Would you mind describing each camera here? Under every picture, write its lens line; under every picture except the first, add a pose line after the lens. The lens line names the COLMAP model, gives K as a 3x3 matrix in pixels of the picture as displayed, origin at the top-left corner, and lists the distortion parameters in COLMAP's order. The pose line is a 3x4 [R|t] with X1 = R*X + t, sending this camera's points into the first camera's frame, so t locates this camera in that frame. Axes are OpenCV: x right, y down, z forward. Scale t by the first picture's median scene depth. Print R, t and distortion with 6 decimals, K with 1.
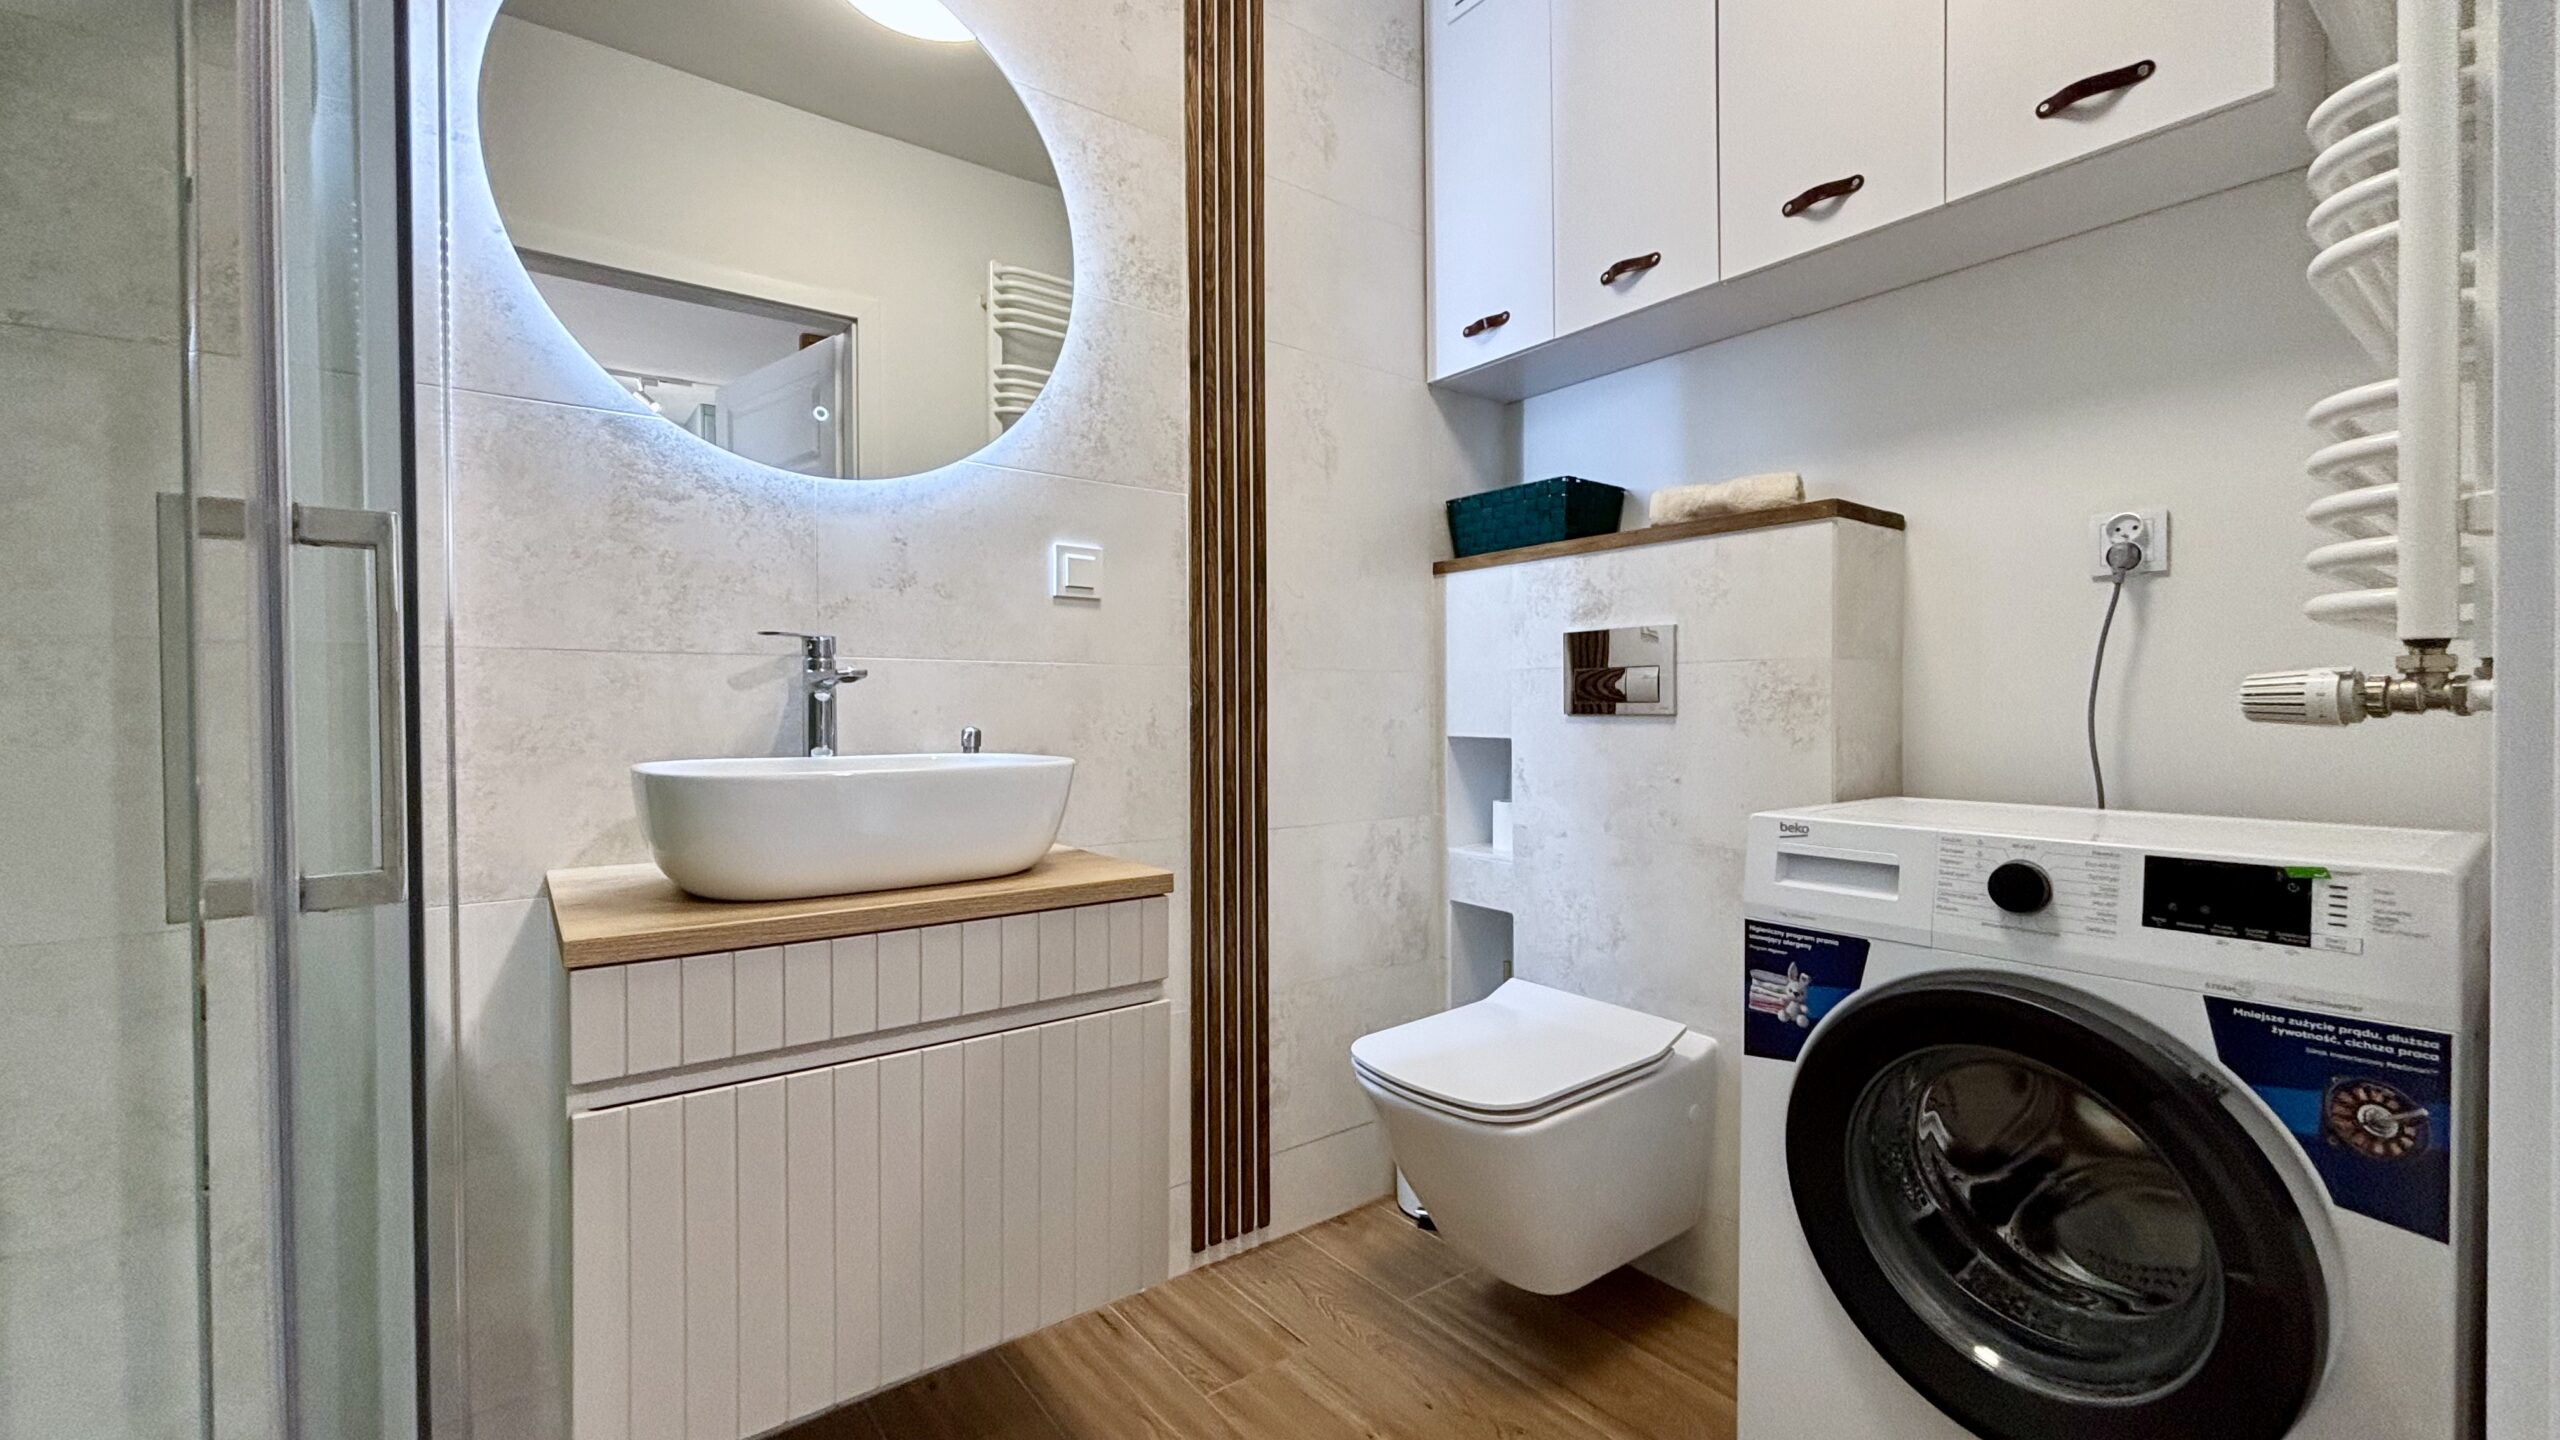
lens RADIAL K [[1036.8, 0, 1261.9], [0, 1036.8, 717.6], [0, 0, 1]] dist [-0.003624, -0.002680]
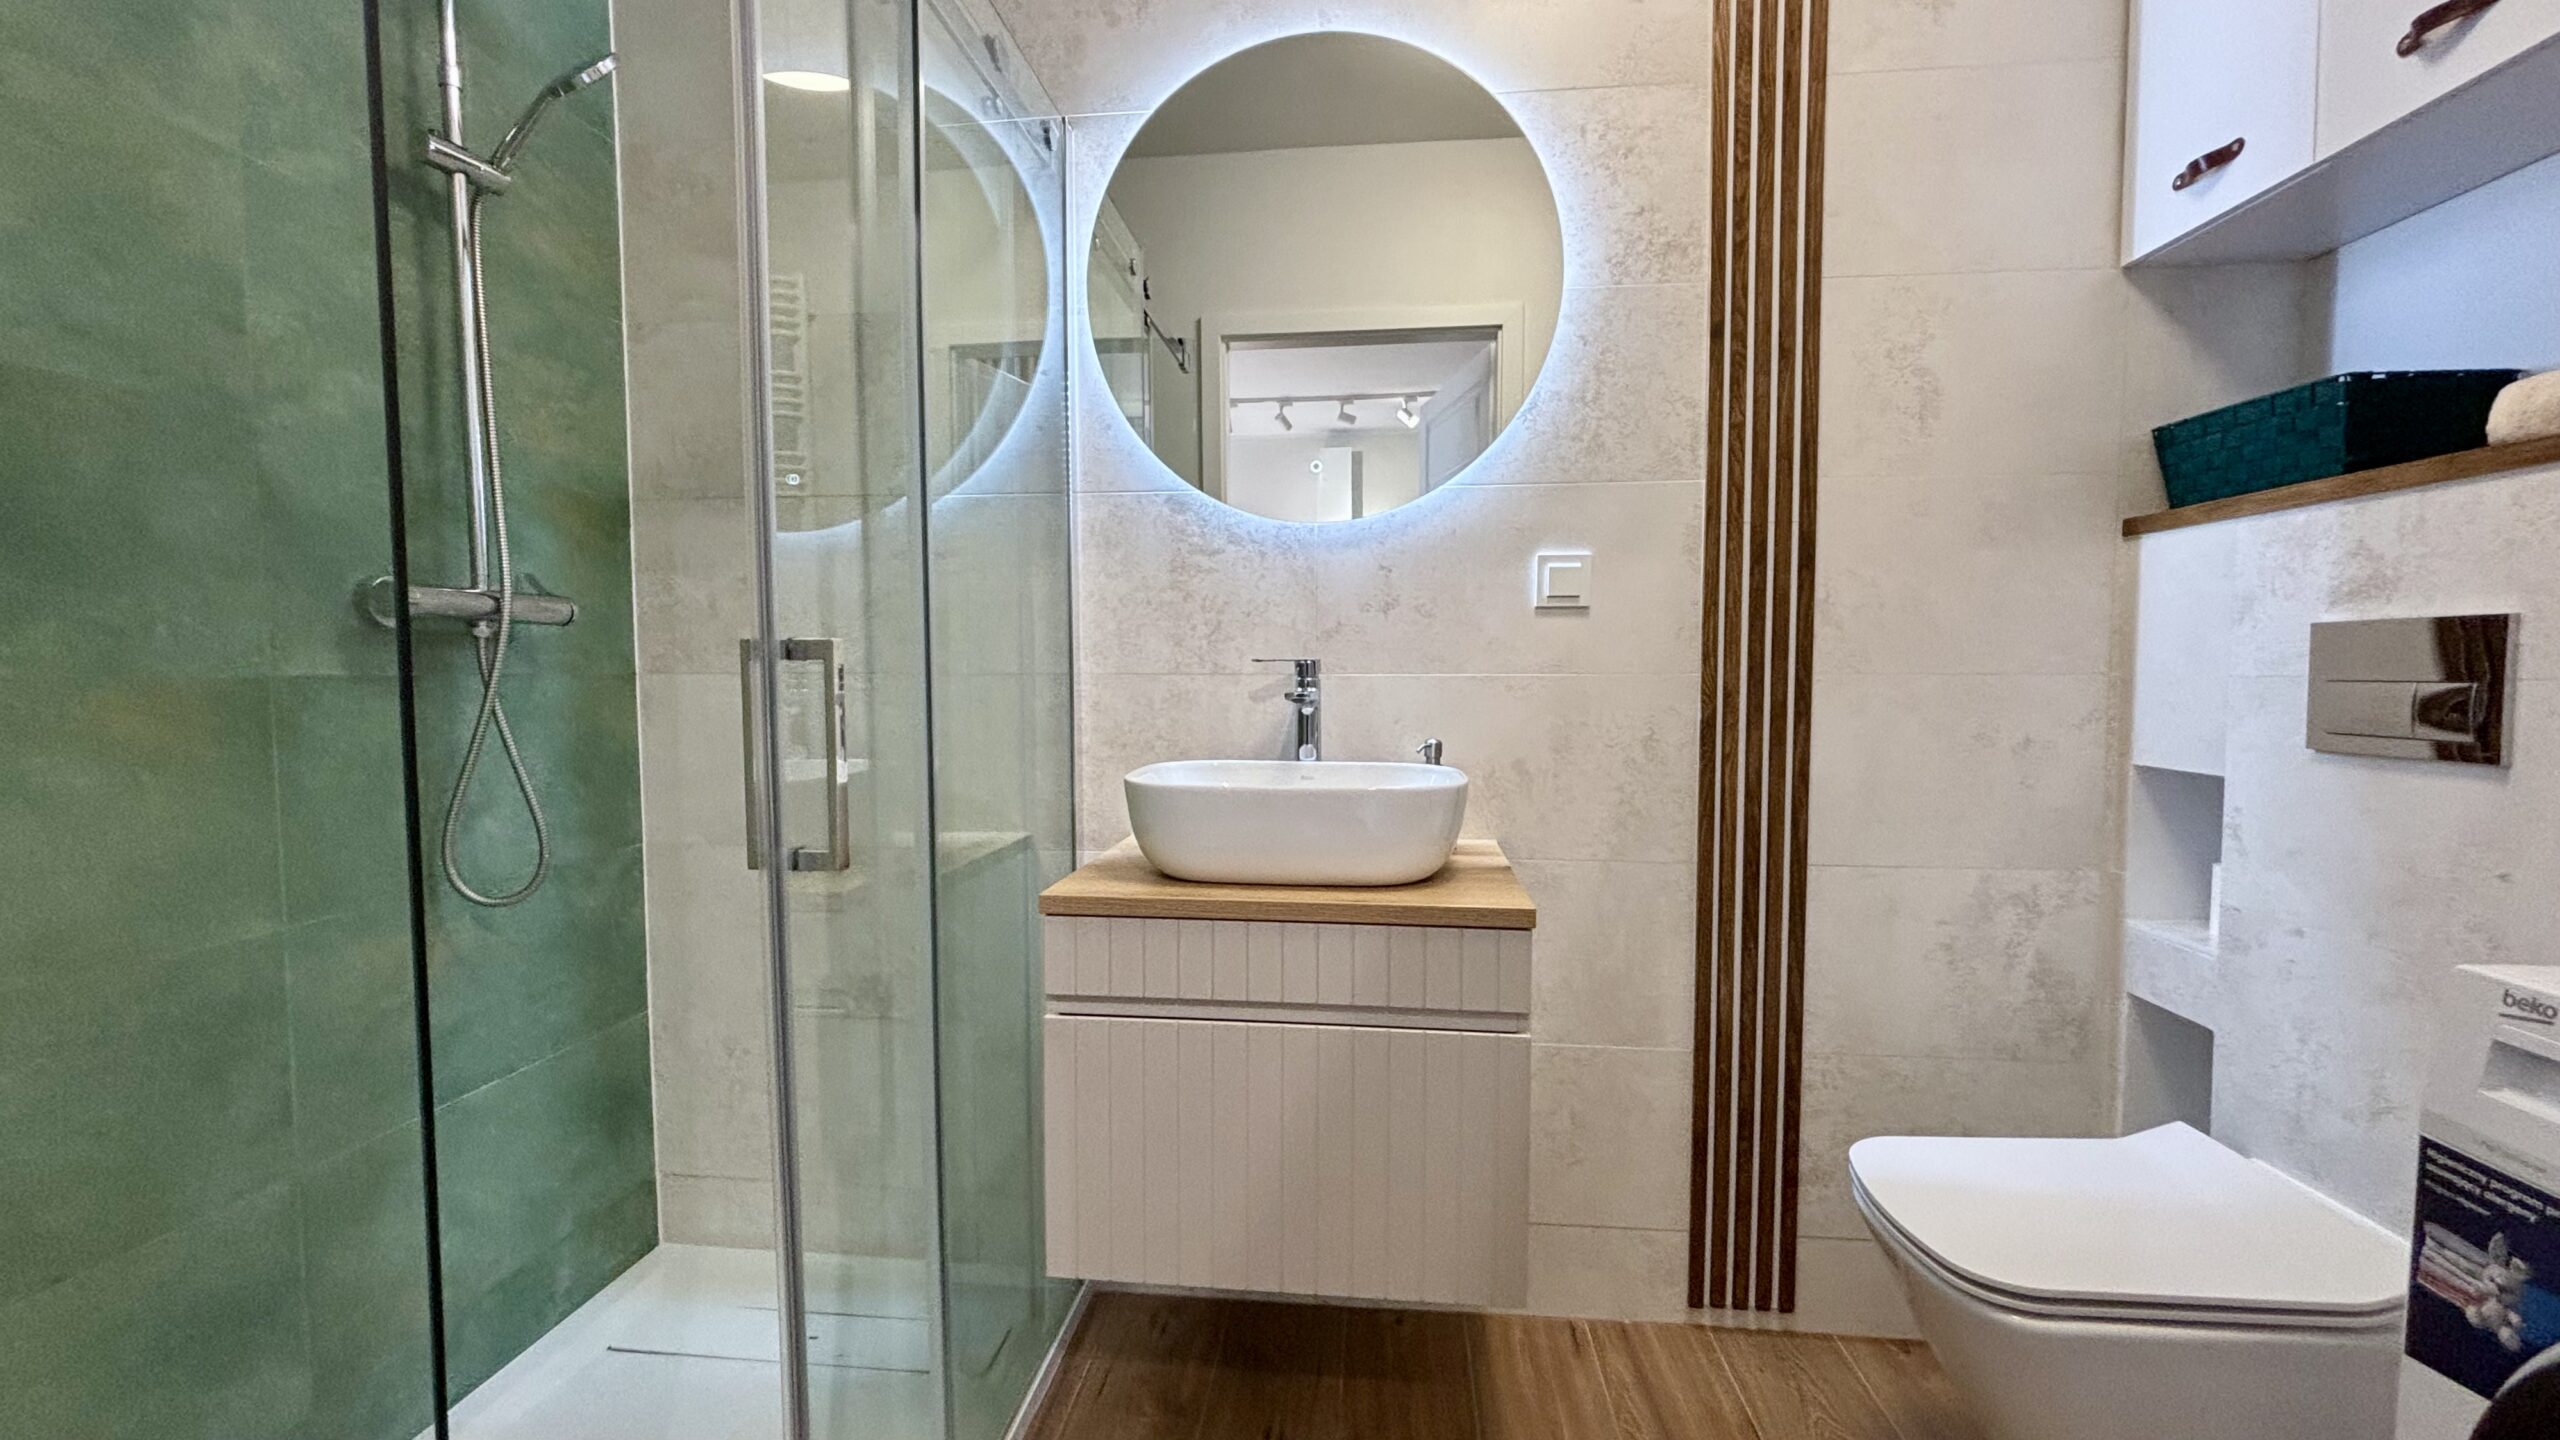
lens RADIAL K [[1036.8, 0, 1264.5], [0, 1036.8, 725.7], [0, 0, 1]] dist [-0.003624, -0.002680]
pose [[0.724699, 0.041176, -0.687834, 0.279590], [-0.005554, 0.998530, 0.053924, -0.052250], [0.689043, -0.035259, 0.723862, 0.086502]]
